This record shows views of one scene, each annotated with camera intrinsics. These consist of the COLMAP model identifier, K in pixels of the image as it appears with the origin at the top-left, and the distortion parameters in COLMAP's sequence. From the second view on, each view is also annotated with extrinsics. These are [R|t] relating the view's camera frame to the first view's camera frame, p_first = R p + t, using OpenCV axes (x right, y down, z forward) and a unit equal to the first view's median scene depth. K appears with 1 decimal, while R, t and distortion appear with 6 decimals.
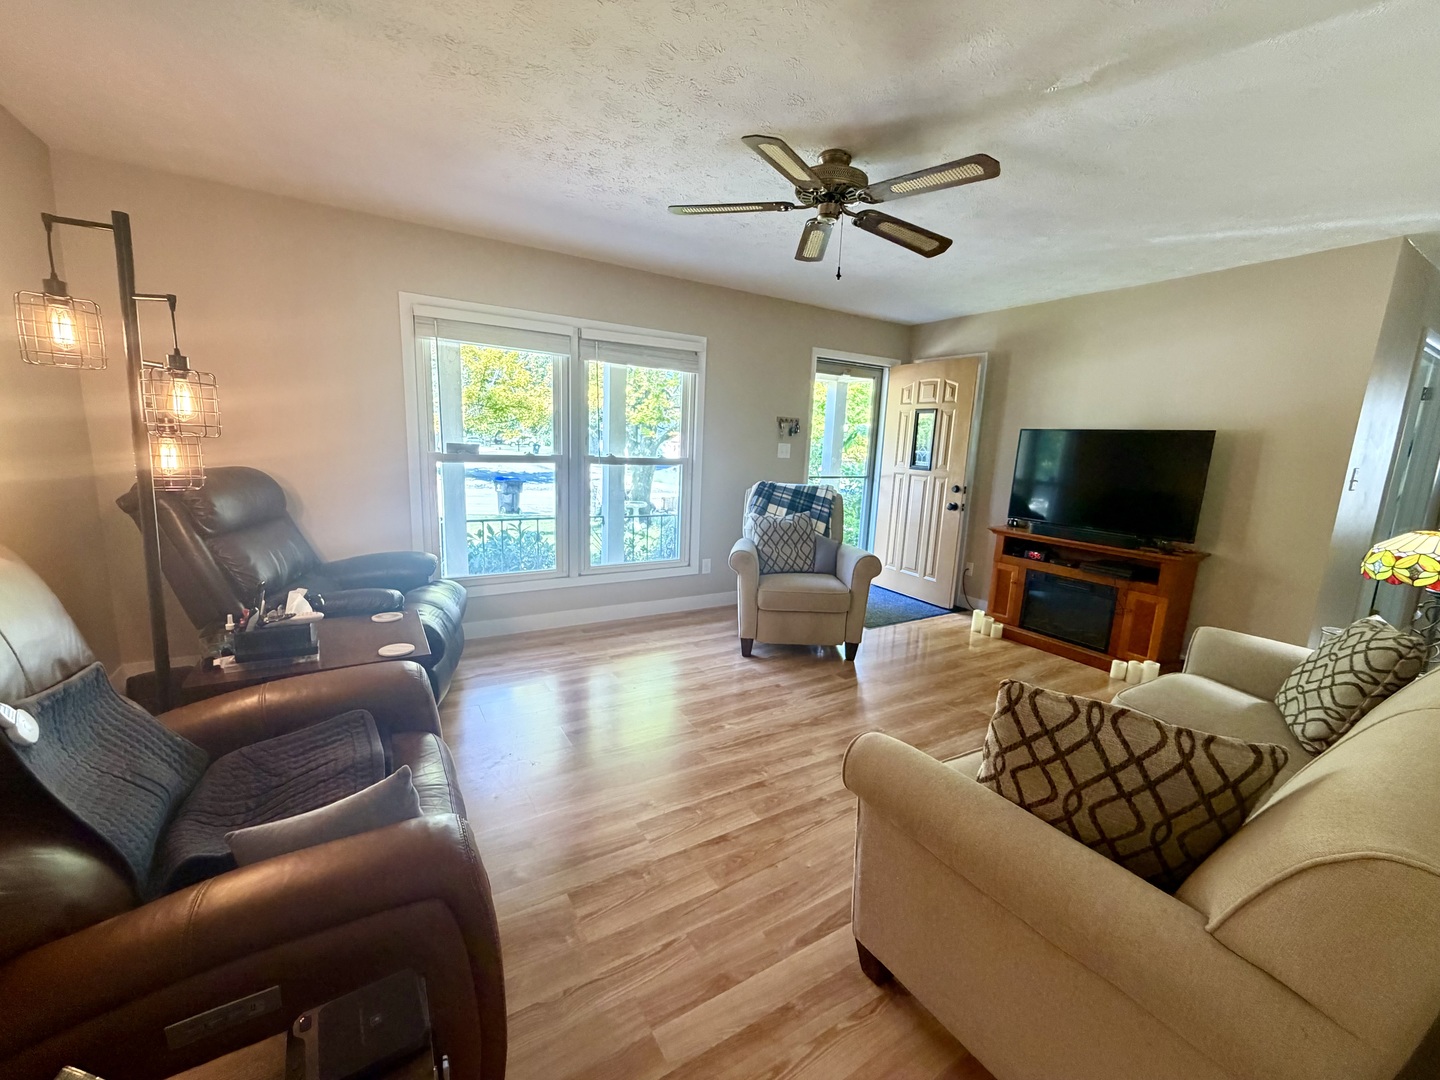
lens RADIAL K [[571.9, 0, 719.2], [0, 571.9, 540.1], [0, 0, 1]] dist [-0.002679, -0.000245]
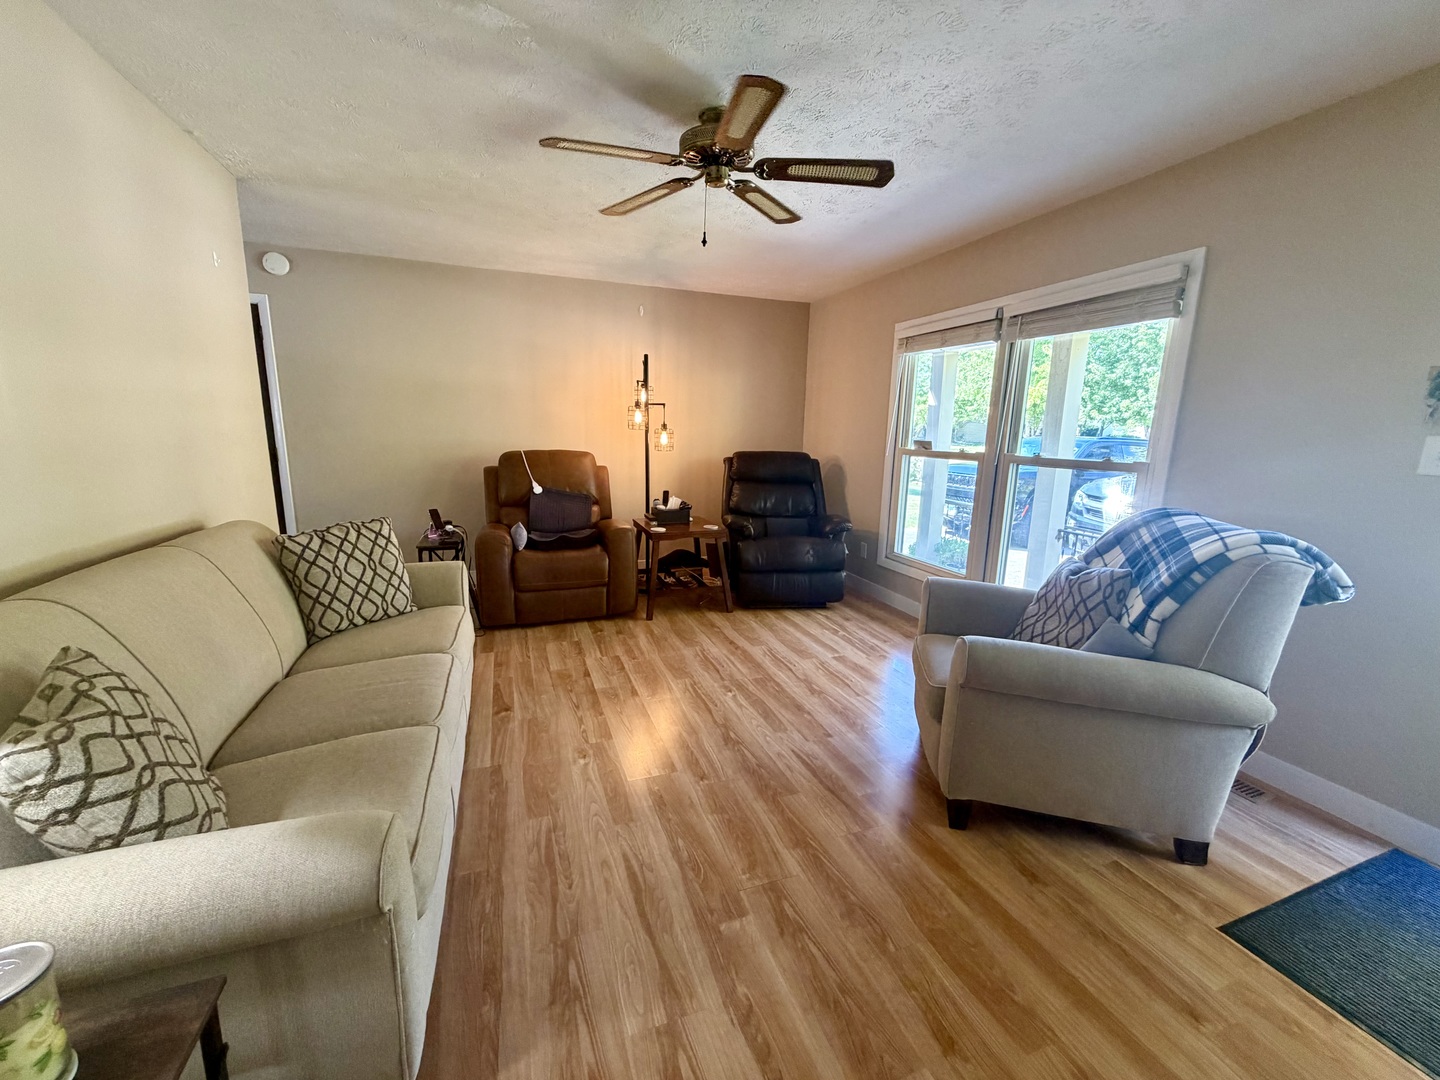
lens RADIAL K [[571.9, 0, 716.9], [0, 571.9, 542.0], [0, 0, 1]] dist [-0.002679, -0.000245]
pose [[-0.192856, 0.149171, -0.969822, 0.927821], [-0.195352, 0.962754, 0.186931, -0.128807], [0.961584, 0.225507, -0.156532, 0.991167]]
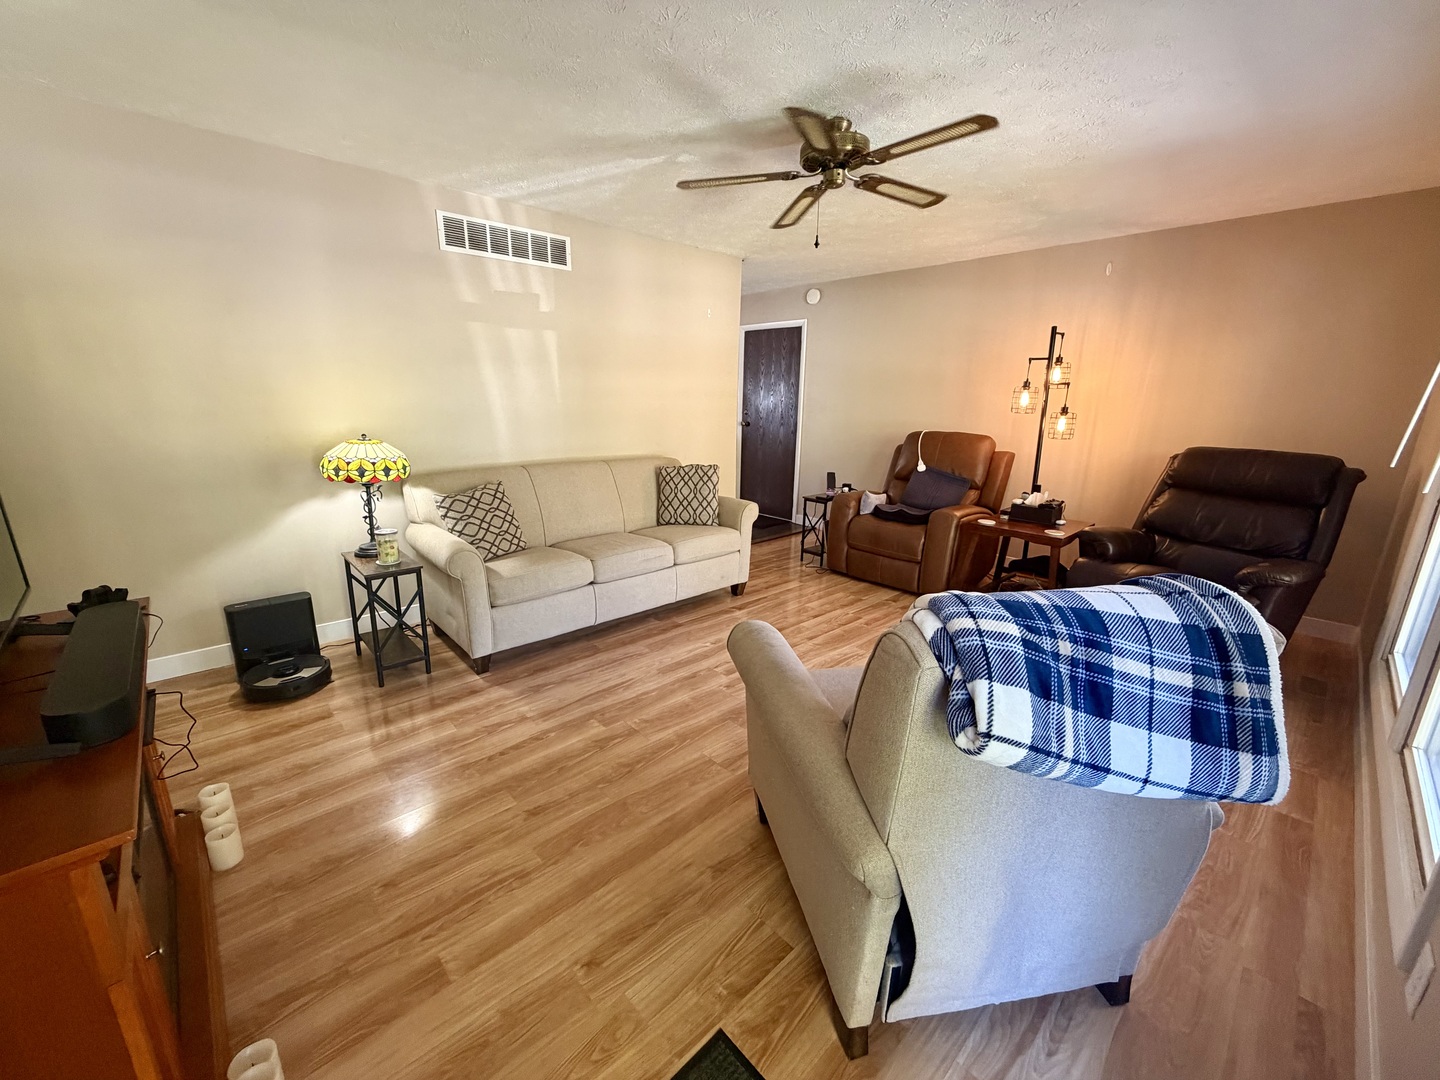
lens RADIAL K [[571.9, 0, 713.4], [0, 571.9, 541.9], [0, 0, 1]] dist [-0.002679, -0.000245]
pose [[-0.978429, -0.005924, -0.206500, 0.476871], [-0.089439, 0.913199, 0.397578, -0.281252], [0.186220, 0.407471, -0.894030, 1.666024]]
